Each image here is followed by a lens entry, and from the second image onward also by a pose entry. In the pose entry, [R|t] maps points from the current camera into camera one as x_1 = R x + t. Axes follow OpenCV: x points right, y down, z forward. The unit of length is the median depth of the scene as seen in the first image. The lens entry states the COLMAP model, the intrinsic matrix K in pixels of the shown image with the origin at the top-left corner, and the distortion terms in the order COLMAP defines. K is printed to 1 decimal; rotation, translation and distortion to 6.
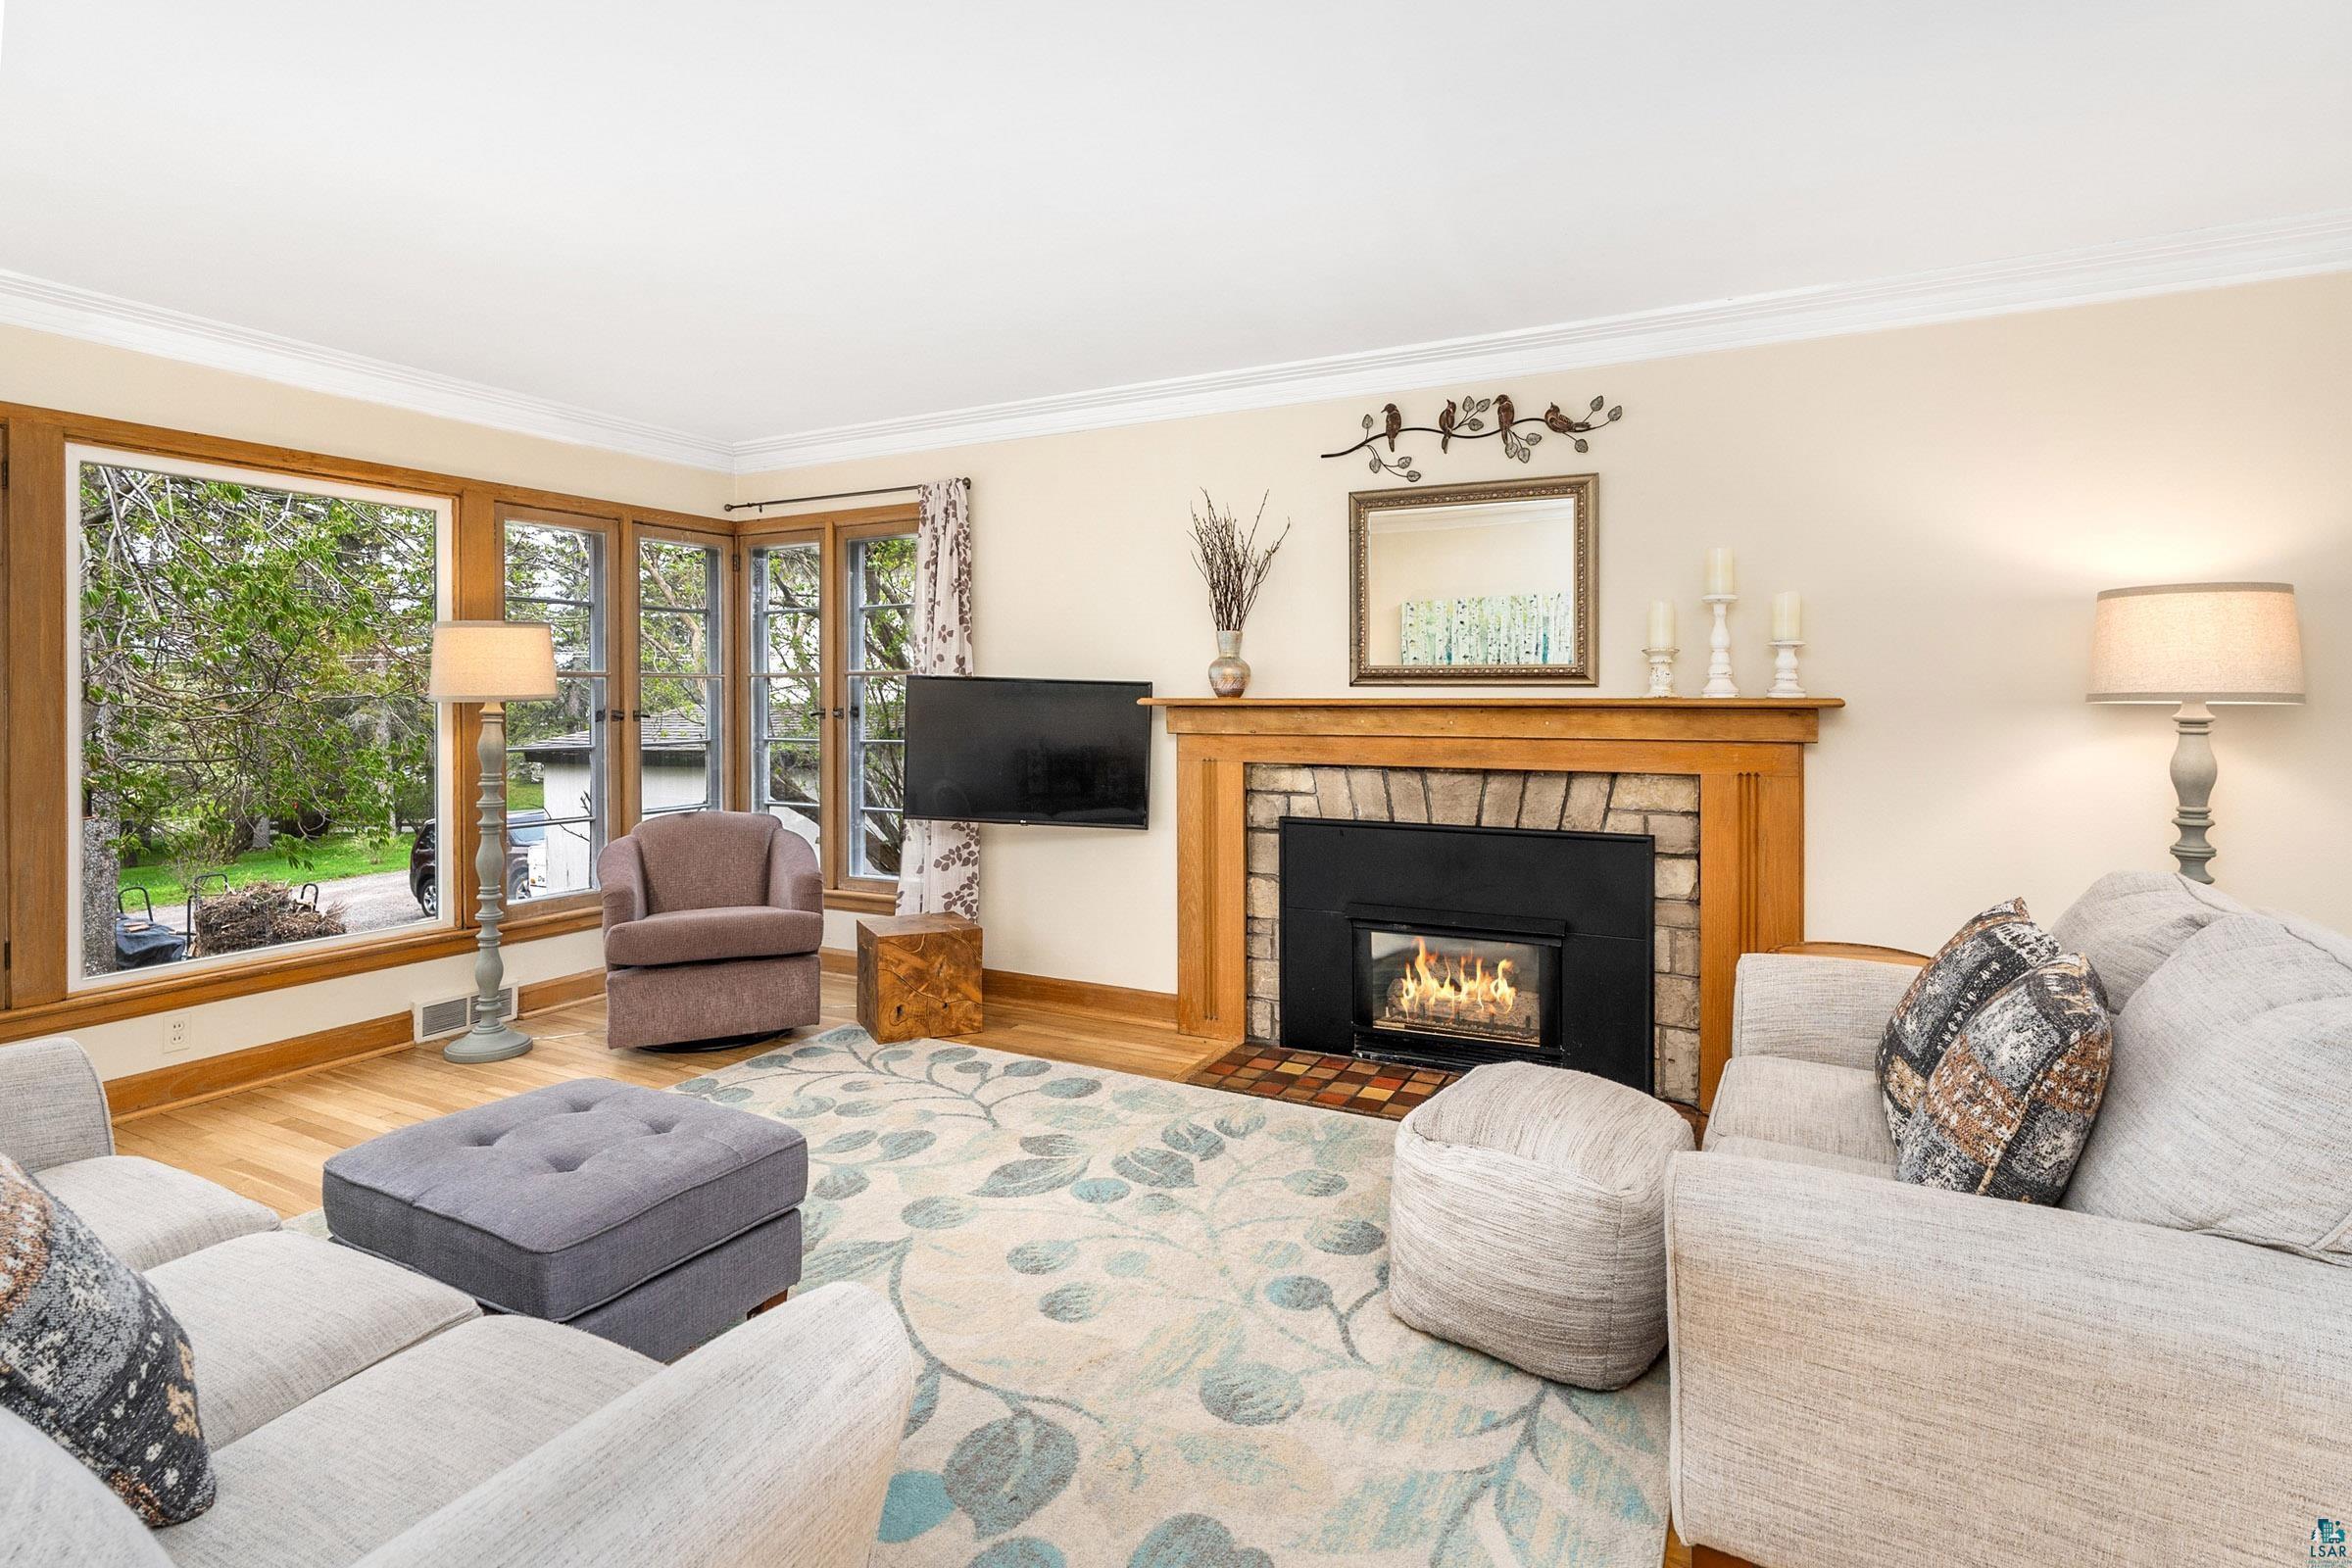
lens RADIAL K [[1162.7, 0, 1173.0], [0, 1162.7, 701.8], [0, 0, 1]] dist [-0.008407, 0.002153]
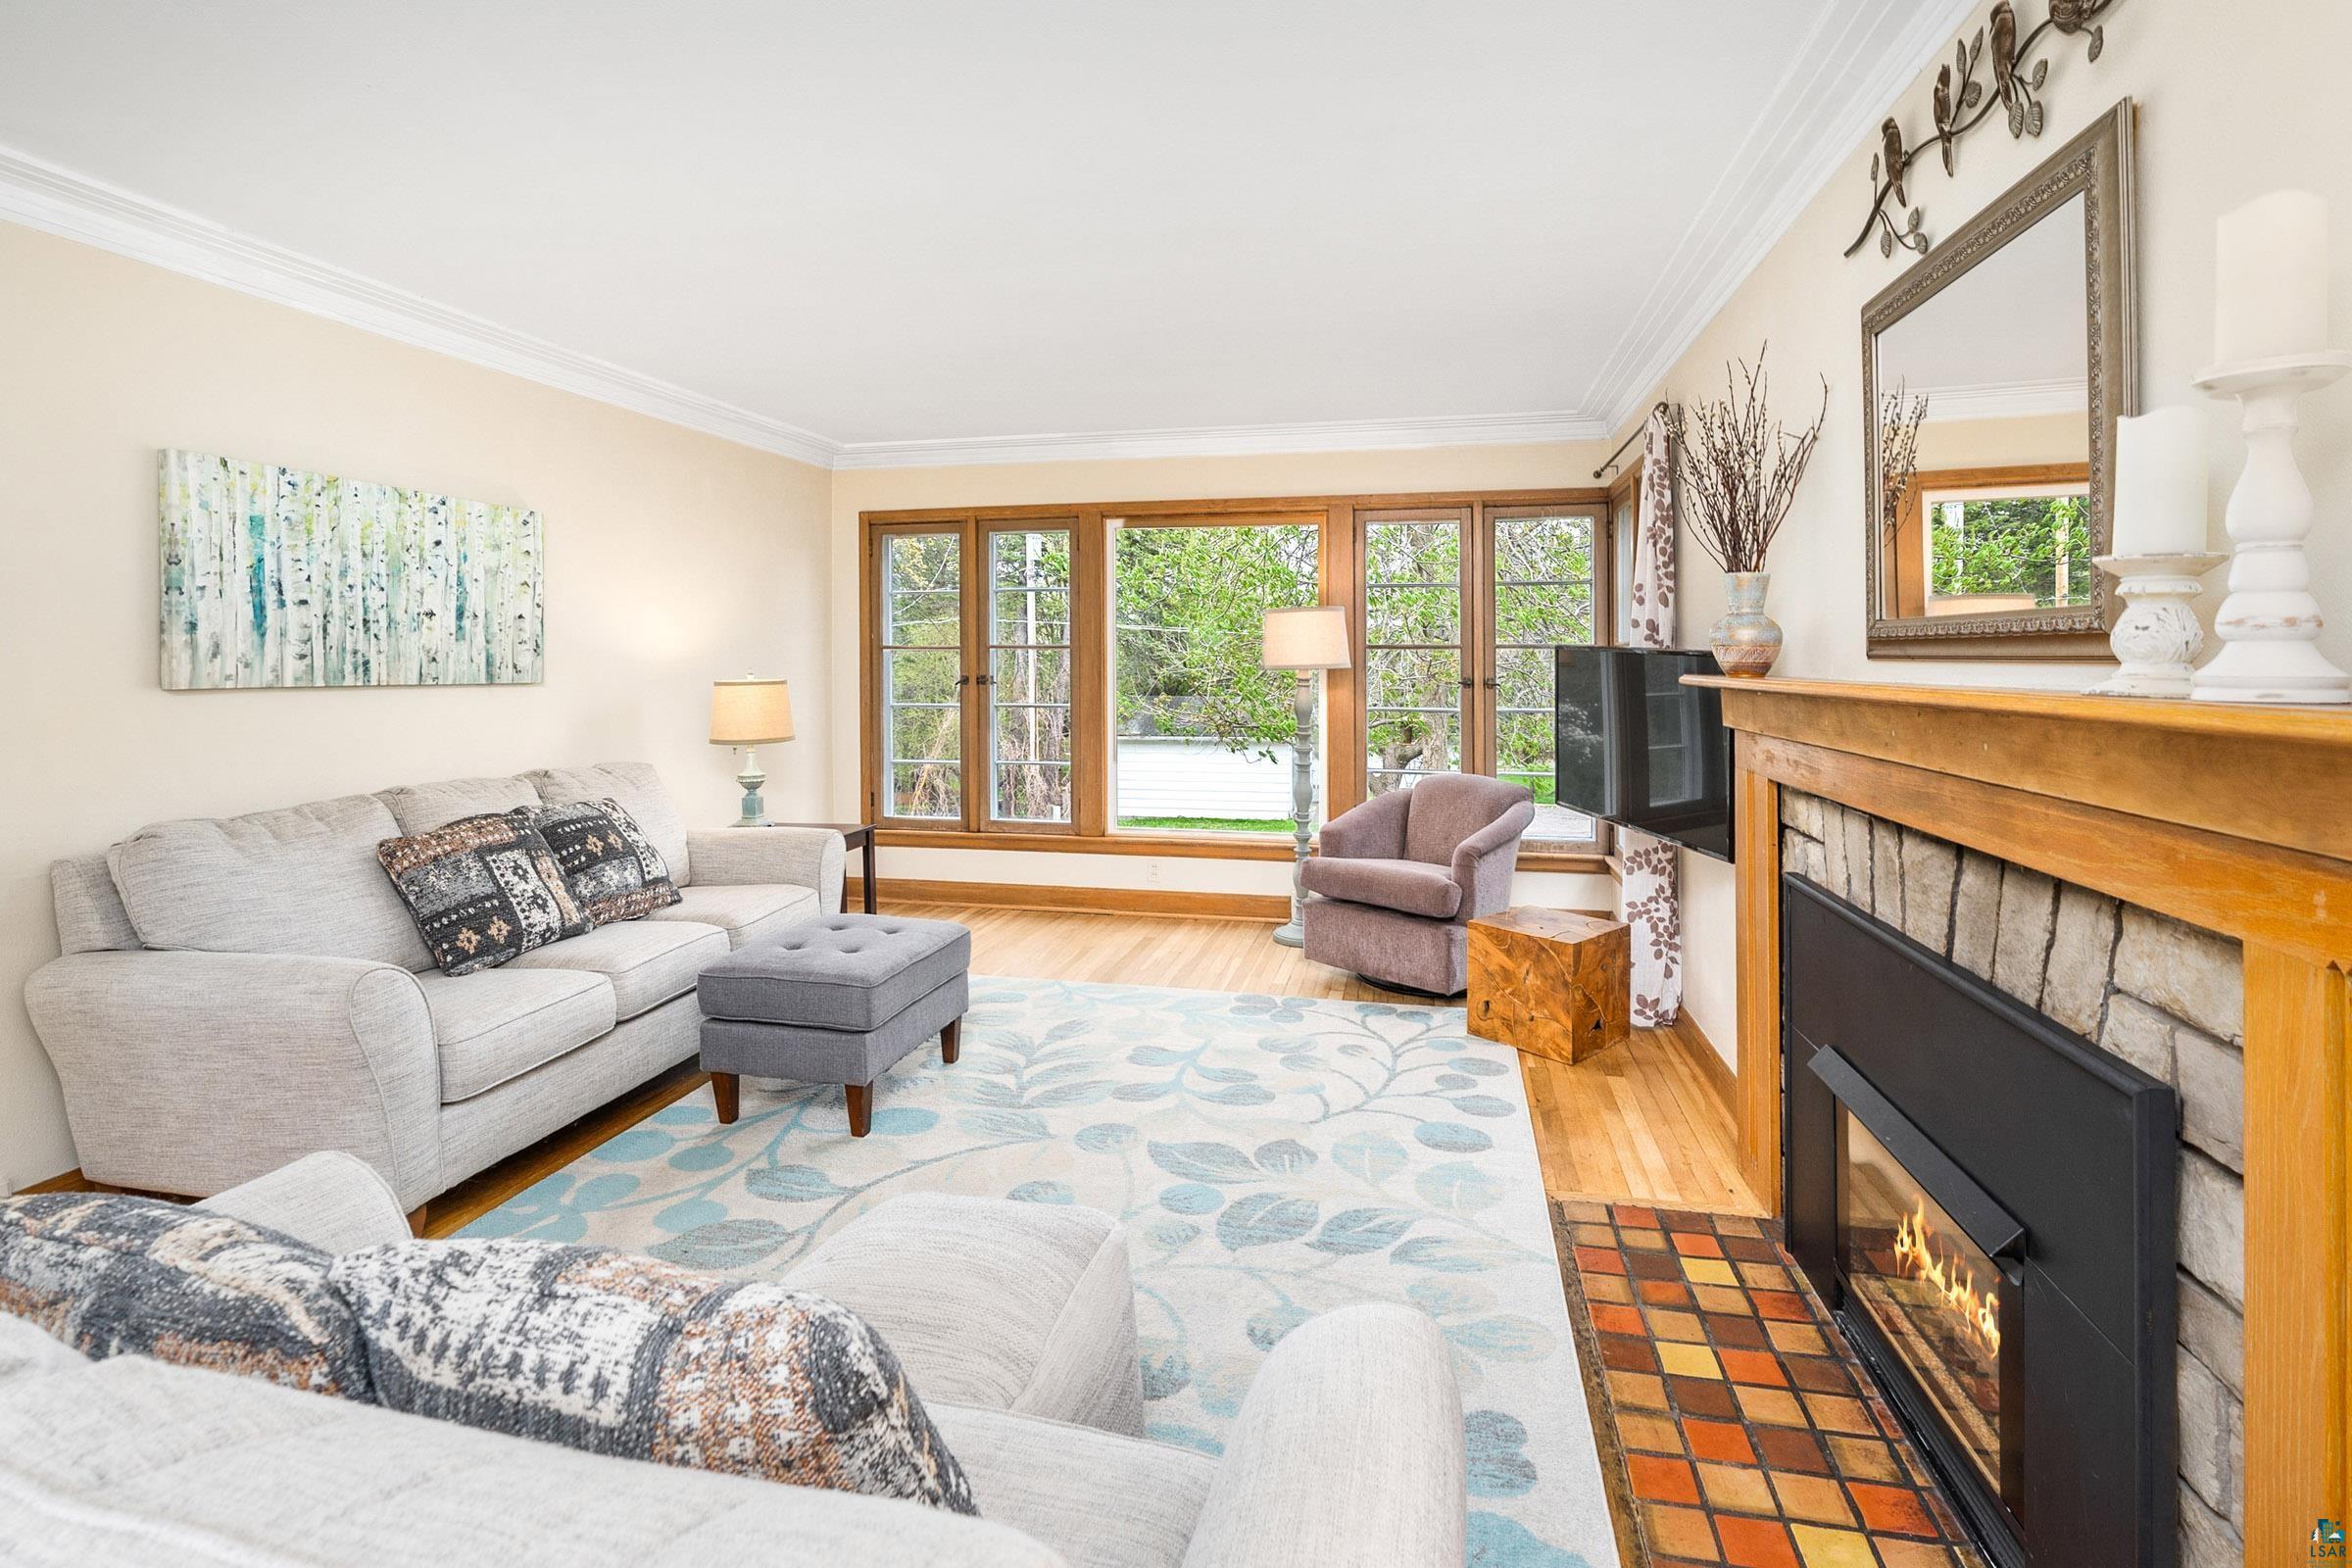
lens RADIAL K [[1110.0, 0, 1183.1], [0, 1110.0, 670.2], [0, 0, 1]] dist [-0.006295, 0.000062]
pose [[0.263682, 0.011737, -0.964538, 0.609349], [-0.007127, 0.999922, 0.010220, -0.012371], [0.964583, 0.004179, 0.263745, 0.578332]]
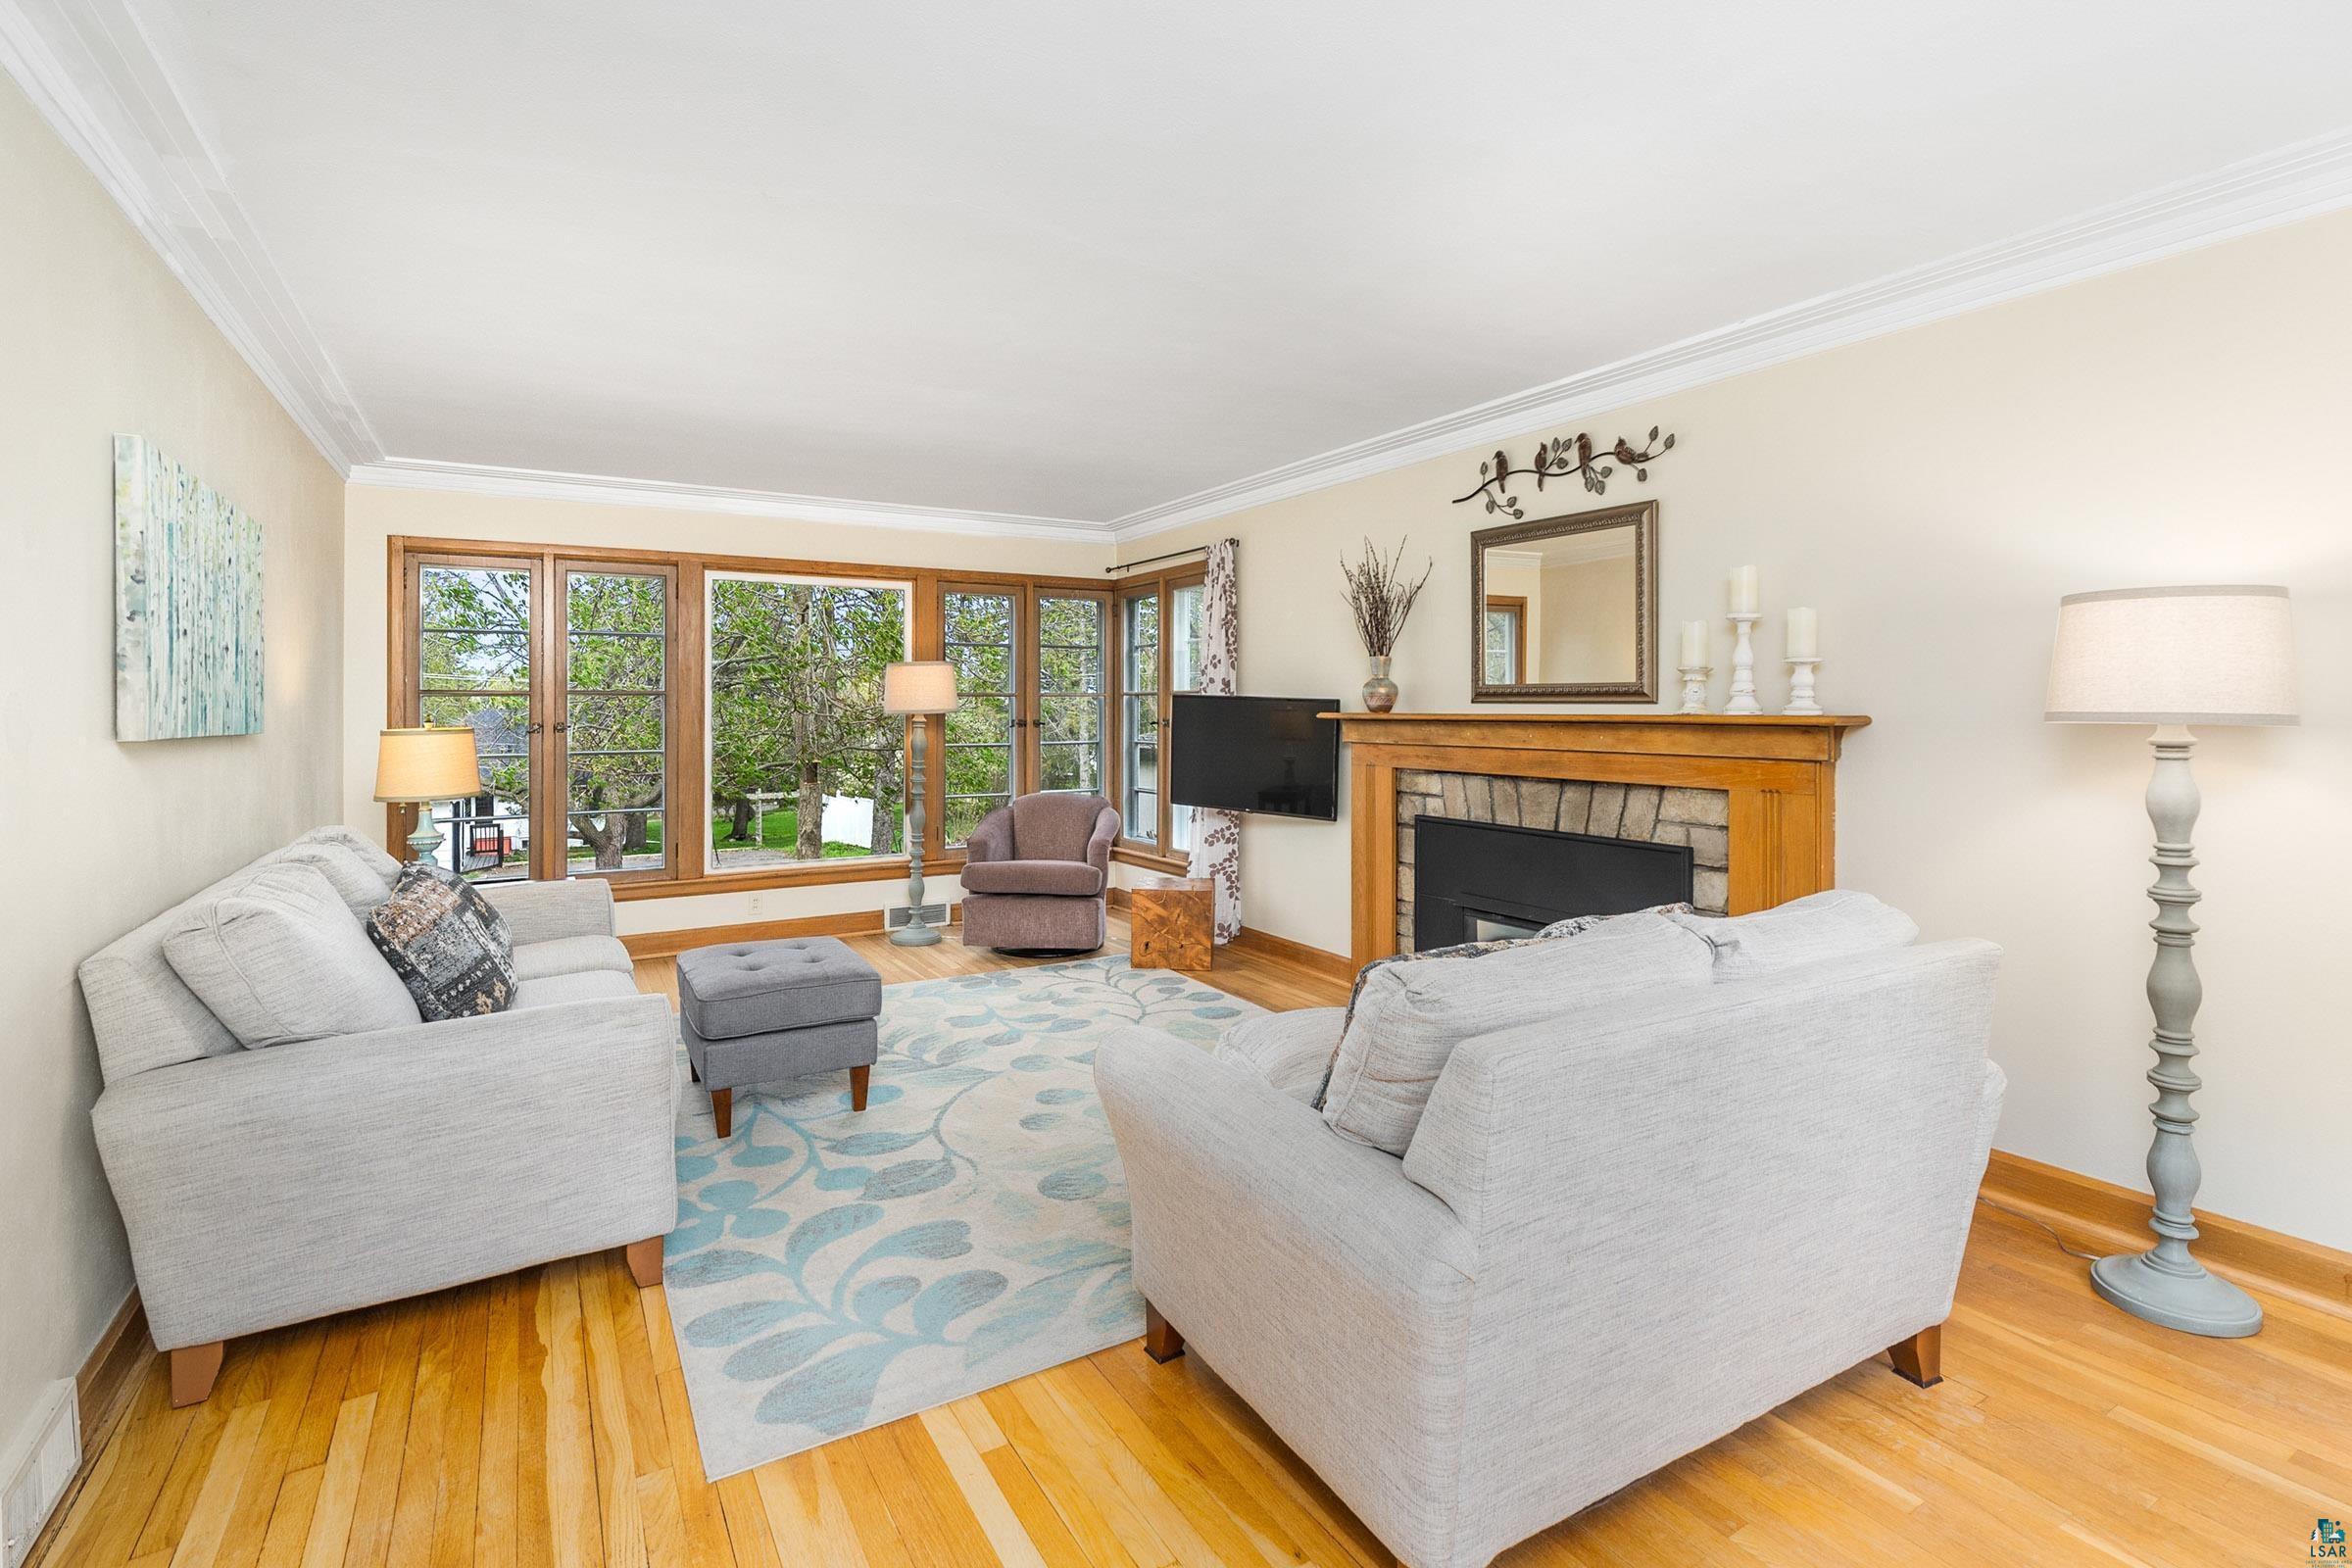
lens RADIAL K [[1092.5, 0, 1172.0], [0, 1092.5, 718.4], [0, 0, 1]] dist [-0.009329, -0.000104]
pose [[0.852613, 0.005899, -0.522509, 0.487998], [-0.002895, 0.999974, 0.006567, -0.004901], [0.522535, -0.004086, 0.852608, -0.064162]]
